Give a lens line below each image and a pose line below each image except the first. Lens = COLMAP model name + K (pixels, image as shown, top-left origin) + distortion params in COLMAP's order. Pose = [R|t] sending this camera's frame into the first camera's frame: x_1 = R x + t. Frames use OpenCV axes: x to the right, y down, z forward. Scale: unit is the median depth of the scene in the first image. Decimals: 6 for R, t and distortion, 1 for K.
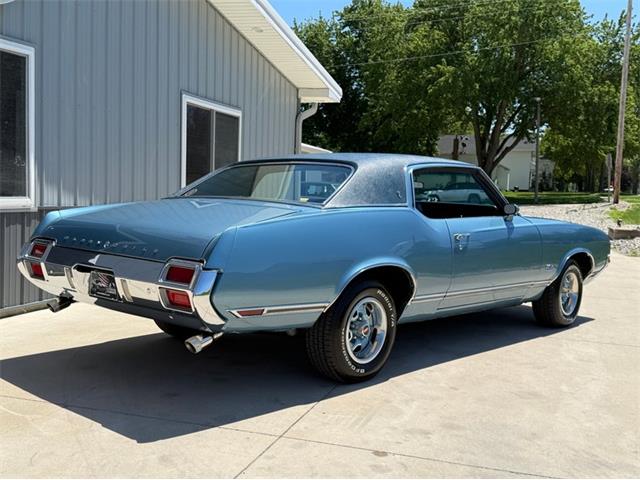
lens RADIAL K [[666.6, 0, 315.6], [0, 666.6, 240.3], [0, 0, 1]] dist [0.067733, 0.000000]
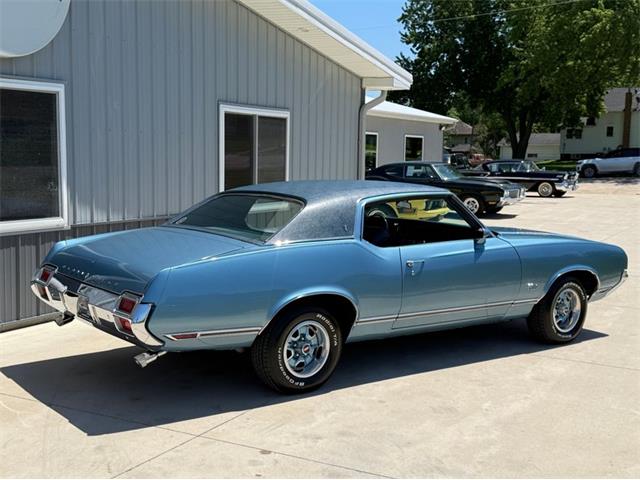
lens RADIAL K [[763.3, 0, 317.6], [0, 763.3, 245.2], [0, 0, 1]] dist [0.087590, 0.000000]
pose [[0.985314, 0.004910, -0.170684, 0.280318], [0.001140, 0.999375, 0.035331, -0.080036], [0.170750, -0.035006, 0.984692, -0.257040]]
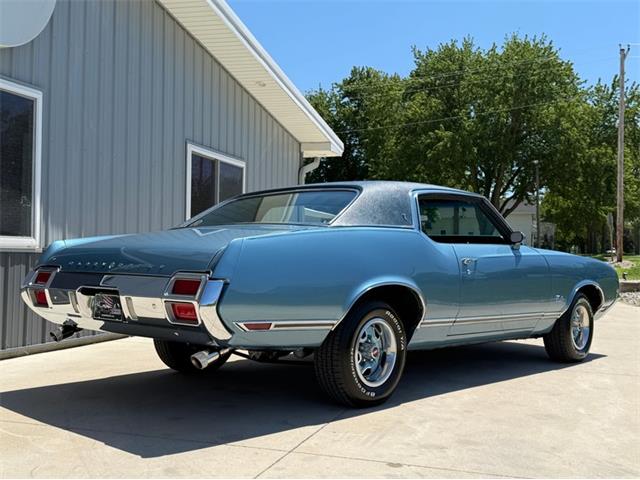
lens RADIAL K [[666.6, 0, 315.5], [0, 666.6, 246.3], [0, 0, 1]] dist [0.067733, 0.000000]
pose [[0.999845, -0.017121, -0.004129, -0.004636], [0.016685, 0.995874, -0.089200, 0.057712], [0.005639, 0.089118, 0.996005, 0.010006]]
